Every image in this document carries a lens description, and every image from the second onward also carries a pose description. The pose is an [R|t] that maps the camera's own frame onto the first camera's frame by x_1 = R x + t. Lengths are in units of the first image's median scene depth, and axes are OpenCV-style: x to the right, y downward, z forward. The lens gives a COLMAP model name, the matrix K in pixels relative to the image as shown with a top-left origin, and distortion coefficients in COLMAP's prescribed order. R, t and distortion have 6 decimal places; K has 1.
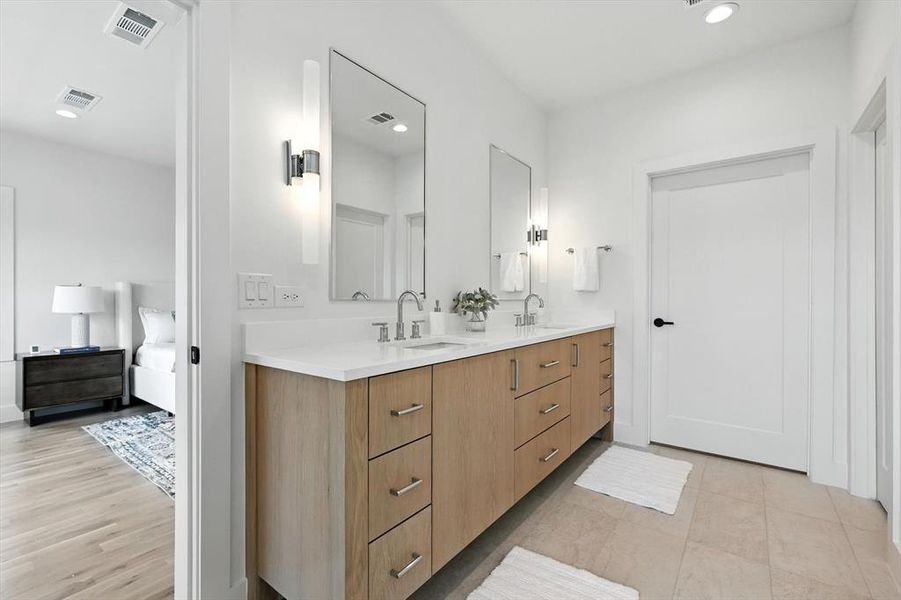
lens RADIAL K [[392.3, 0, 453.7], [0, 392.3, 299.9], [0, 0, 1]] dist [-0.002452, 0.001180]
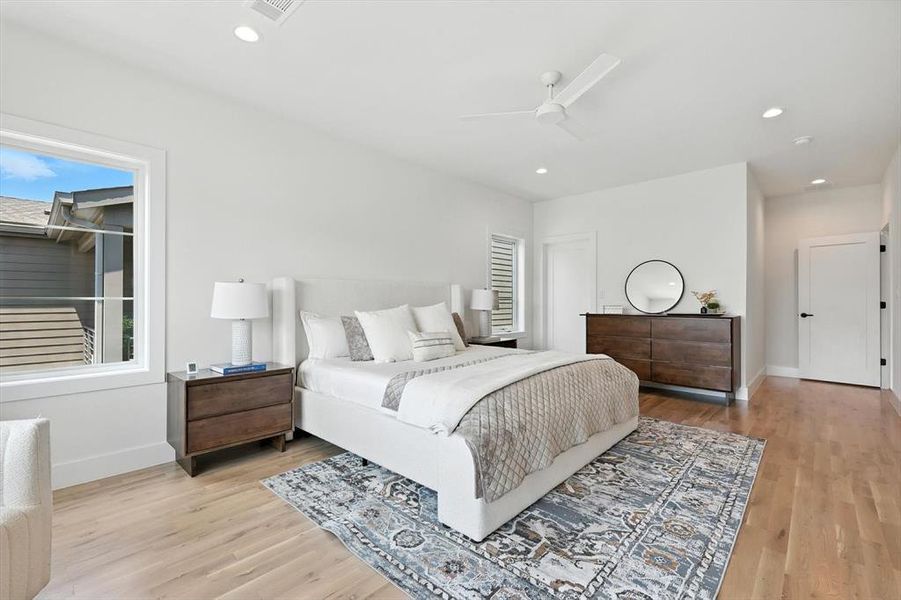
lens RADIAL K [[392.3, 0, 456.2], [0, 392.3, 301.9], [0, 0, 1]] dist [-0.002452, 0.001180]
pose [[0.994798, 0.004354, -0.101775, -0.478506], [-0.004462, 0.999990, -0.000834, 0.000347], [0.101770, 0.001283, 0.994807, 0.303578]]
